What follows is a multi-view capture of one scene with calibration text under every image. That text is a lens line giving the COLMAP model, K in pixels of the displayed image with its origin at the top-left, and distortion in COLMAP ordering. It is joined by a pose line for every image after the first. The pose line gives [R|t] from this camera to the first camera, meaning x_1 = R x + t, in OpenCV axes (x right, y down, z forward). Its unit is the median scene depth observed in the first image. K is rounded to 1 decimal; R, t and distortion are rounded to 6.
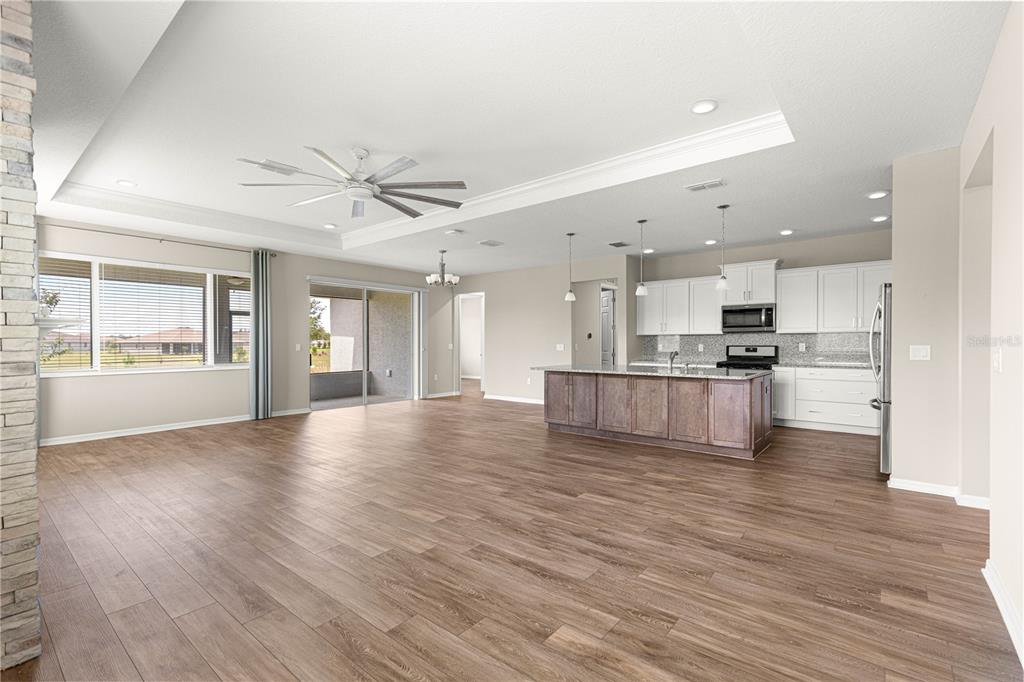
lens RADIAL K [[457.0, 0, 515.8], [0, 457.0, 343.3], [0, 0, 1]] dist [0.008527, 0.000023]
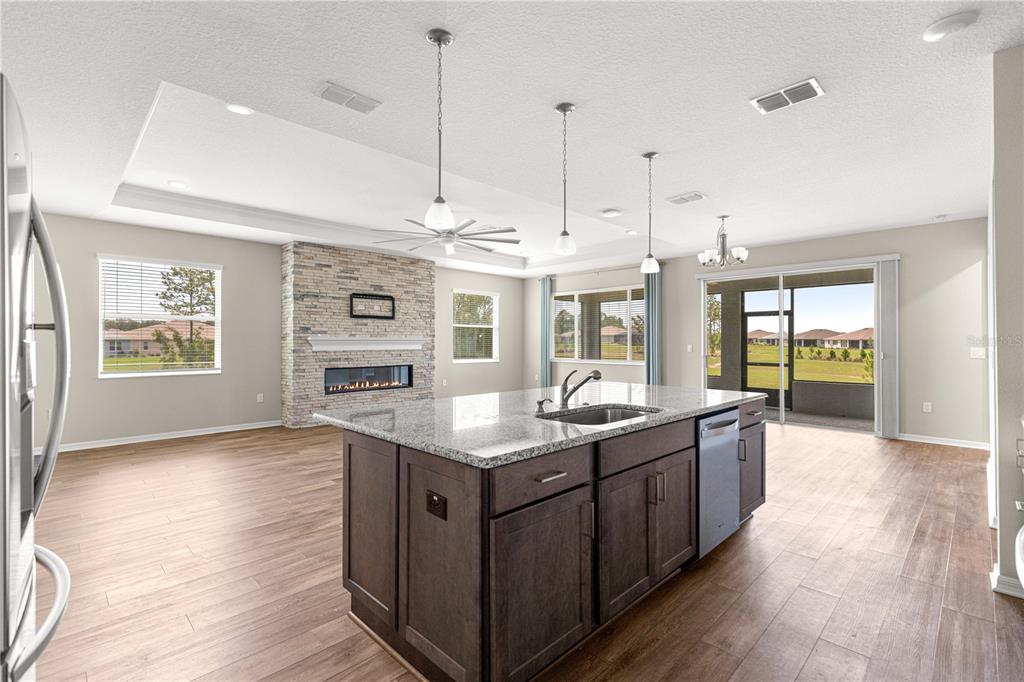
lens RADIAL K [[463.0, 0, 517.2], [0, 463.0, 339.4], [0, 0, 1]] dist [0.005488, -0.000061]
pose [[-0.099506, -0.002776, -0.995033, 0.788945], [-0.001441, 0.999995, -0.002646, -0.010848], [0.995036, 0.001171, -0.099510, 0.999281]]
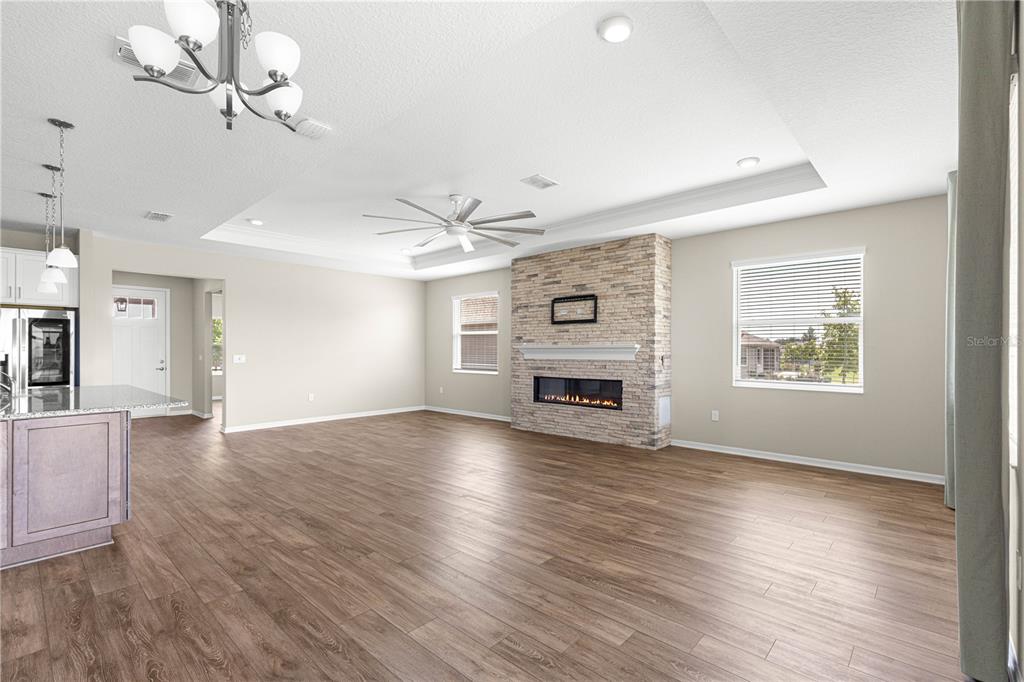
lens RADIAL K [[456.0, 0, 515.5], [0, 456.0, 349.9], [0, 0, 1]] dist [0.007293, -0.000164]
pose [[-0.998287, 0.002649, 0.058439, -0.414838], [0.002713, 0.999996, 0.001026, -0.009208], [-0.058436, 0.001183, -0.998290, 1.610421]]
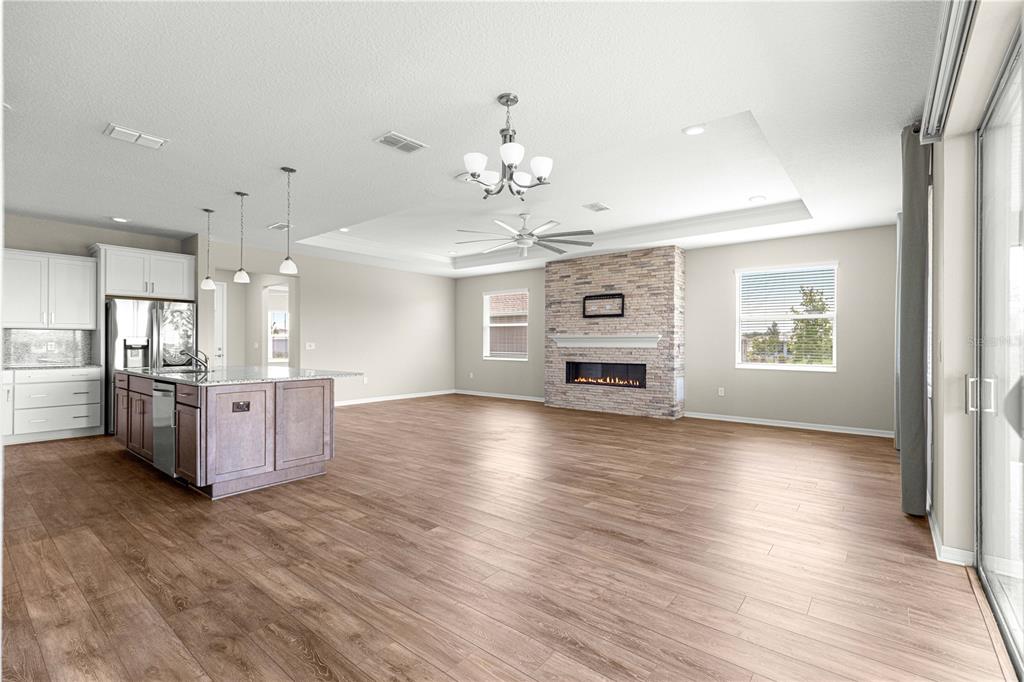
lens RADIAL K [[457.0, 0, 515.8], [0, 457.0, 343.3], [0, 0, 1]] dist [0.008527, 0.000023]
pose [[-0.999988, -0.001595, -0.004553, -0.222812], [-0.001603, 0.999997, 0.001783, 0.002890], [0.004551, 0.001790, -0.999988, 1.841263]]
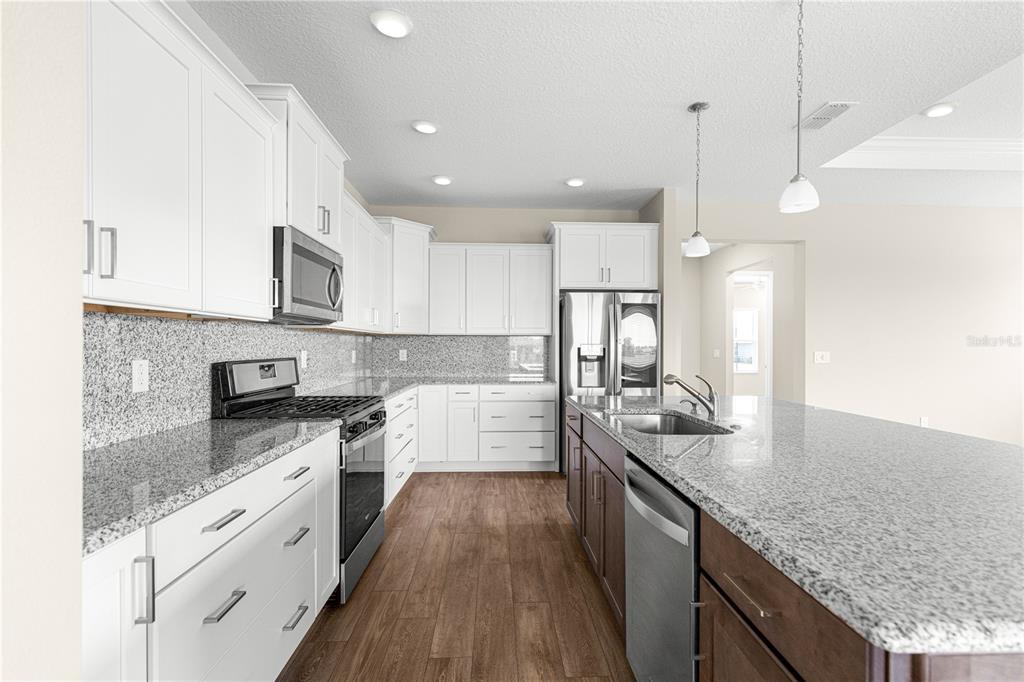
lens RADIAL K [[457.0, 0, 515.8], [0, 457.0, 343.3], [0, 0, 1]] dist [0.008527, 0.000023]
pose [[-0.663520, 0.002882, 0.748153, 0.163681], [-0.000182, 0.999992, -0.004014, -0.006957], [-0.748159, -0.002799, -0.663514, 1.373434]]
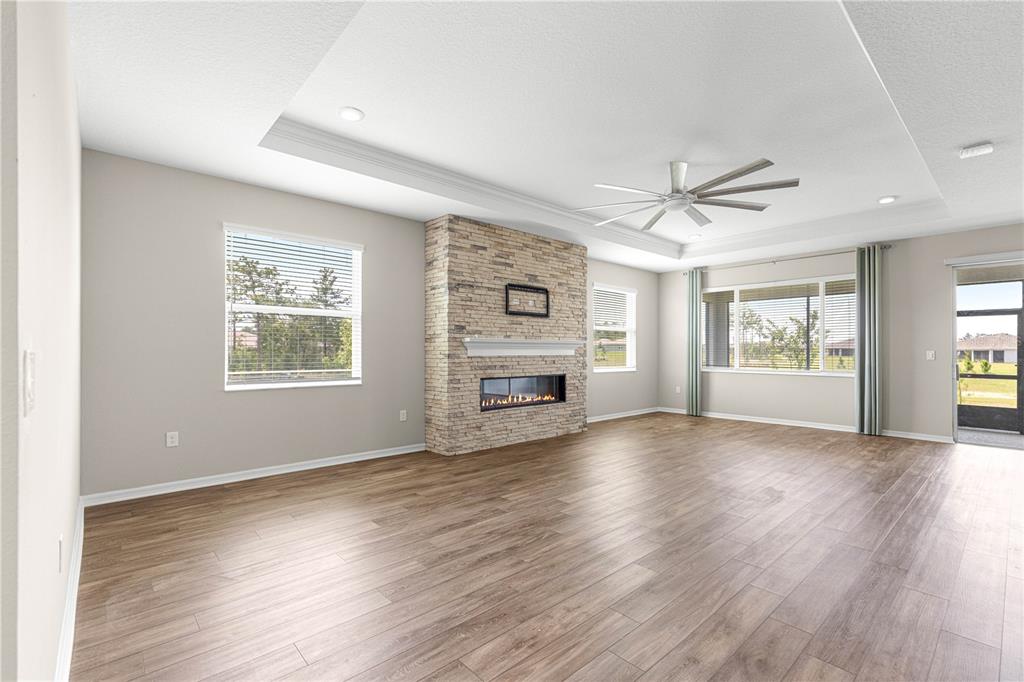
lens RADIAL K [[456.0, 0, 515.5], [0, 456.0, 349.9], [0, 0, 1]] dist [0.007293, -0.000164]
pose [[-0.149175, 0.001037, -0.988810, 0.544446], [-0.004659, 0.999988, 0.001752, 0.002007], [0.988800, 0.004869, -0.149169, 0.582155]]
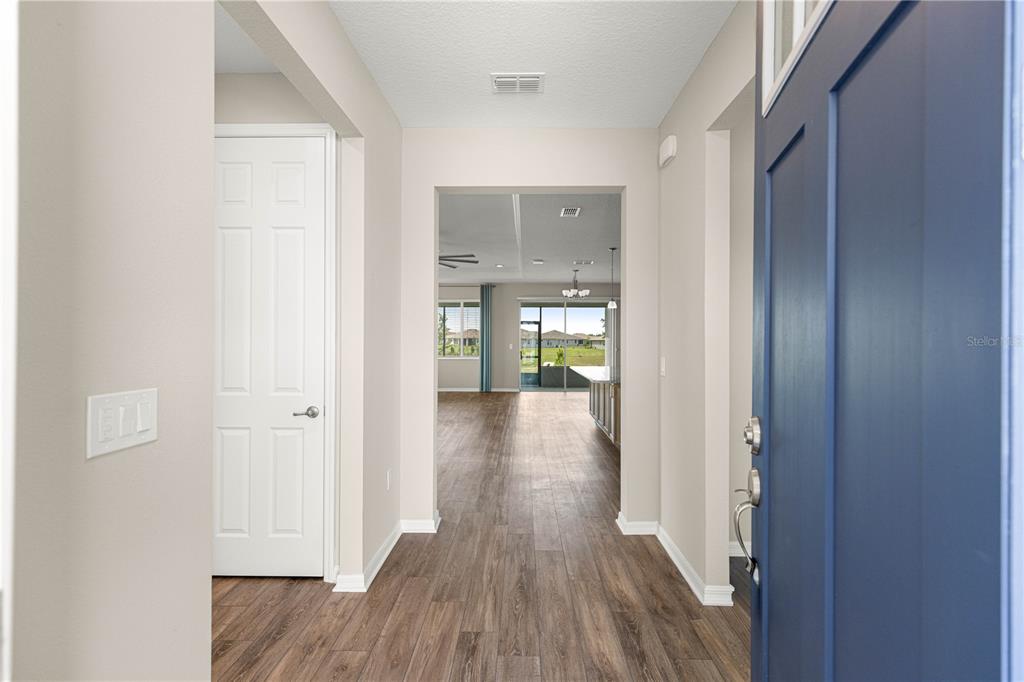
lens RADIAL K [[463.0, 0, 517.2], [0, 463.0, 339.4], [0, 0, 1]] dist [0.005488, -0.000061]
pose [[0.621648, 0.003592, -0.783289, 0.953730], [-0.006884, 0.999976, -0.000878, -0.018100], [0.783267, 0.005938, 0.621658, 0.134667]]
